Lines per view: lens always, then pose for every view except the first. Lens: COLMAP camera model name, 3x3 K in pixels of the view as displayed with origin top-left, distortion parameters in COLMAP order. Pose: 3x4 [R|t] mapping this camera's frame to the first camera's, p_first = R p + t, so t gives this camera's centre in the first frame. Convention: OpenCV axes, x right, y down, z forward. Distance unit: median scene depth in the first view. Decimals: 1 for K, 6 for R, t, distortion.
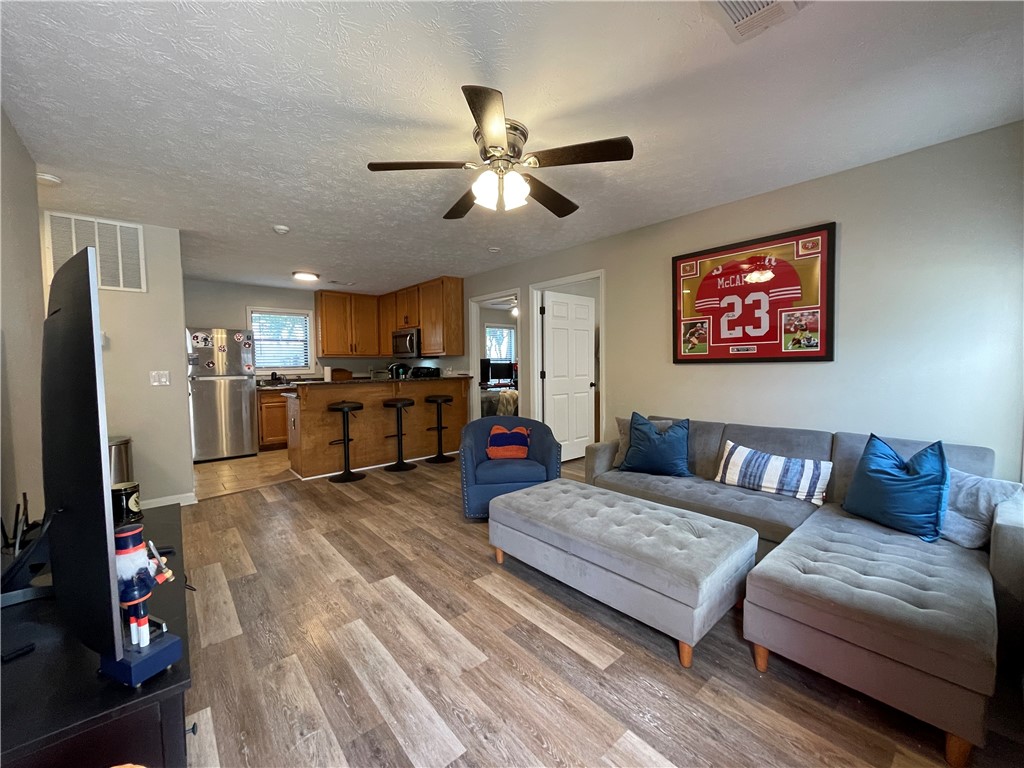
lens RADIAL K [[410.6, 0, 510.7], [0, 410.6, 386.2], [0, 0, 1]] dist [0.001780, -0.000011]
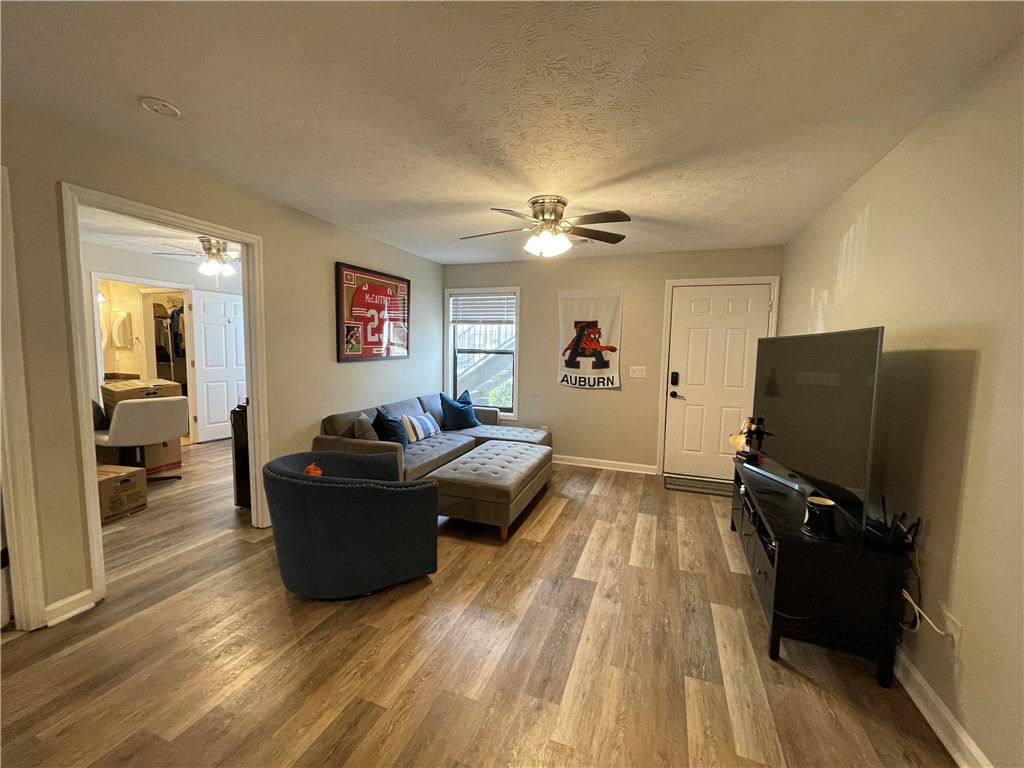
lens RADIAL K [[410.6, 0, 509.1], [0, 410.6, 384.9], [0, 0, 1]] dist [0.001780, -0.000011]
pose [[-0.474564, -0.080401, 0.876541, -1.038250], [0.036632, 0.993153, 0.110930, -0.134831], [-0.879458, 0.084753, -0.468370, 1.532282]]
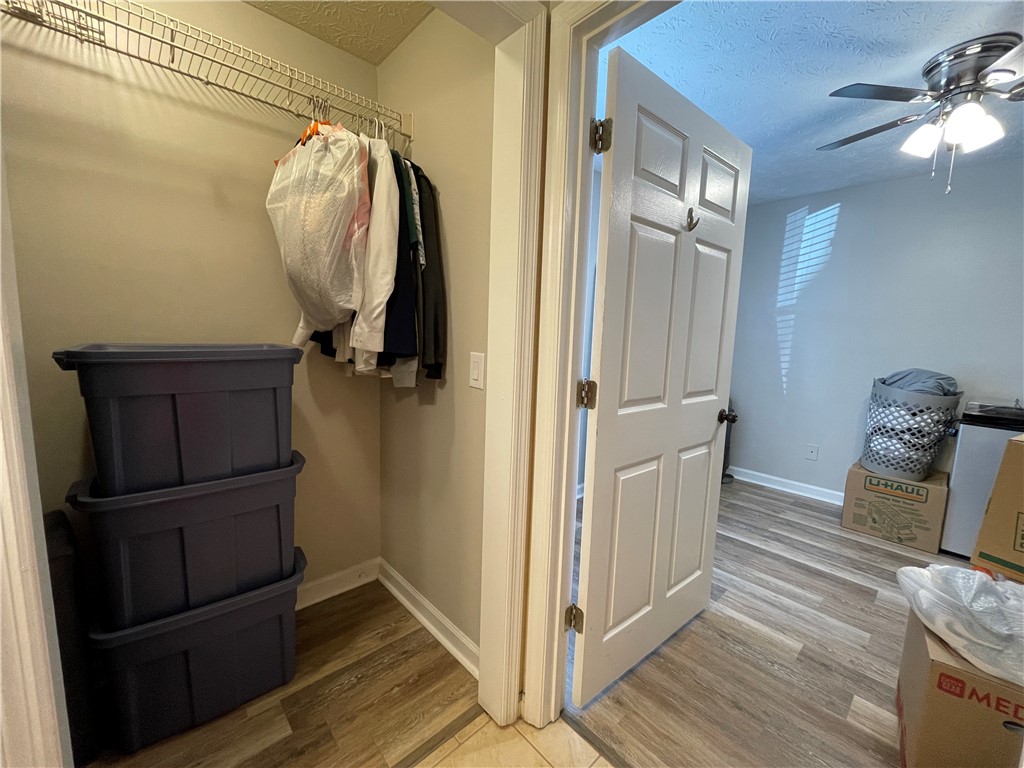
lens RADIAL K [[410.6, 0, 510.3], [0, 410.6, 382.0], [0, 0, 1]] dist [0.001780, -0.000011]
pose [[-0.036968, -0.115903, 0.992572, -0.339956], [0.028728, 0.992718, 0.116990, -0.042581], [-0.998903, 0.032839, -0.033369, 0.393634]]
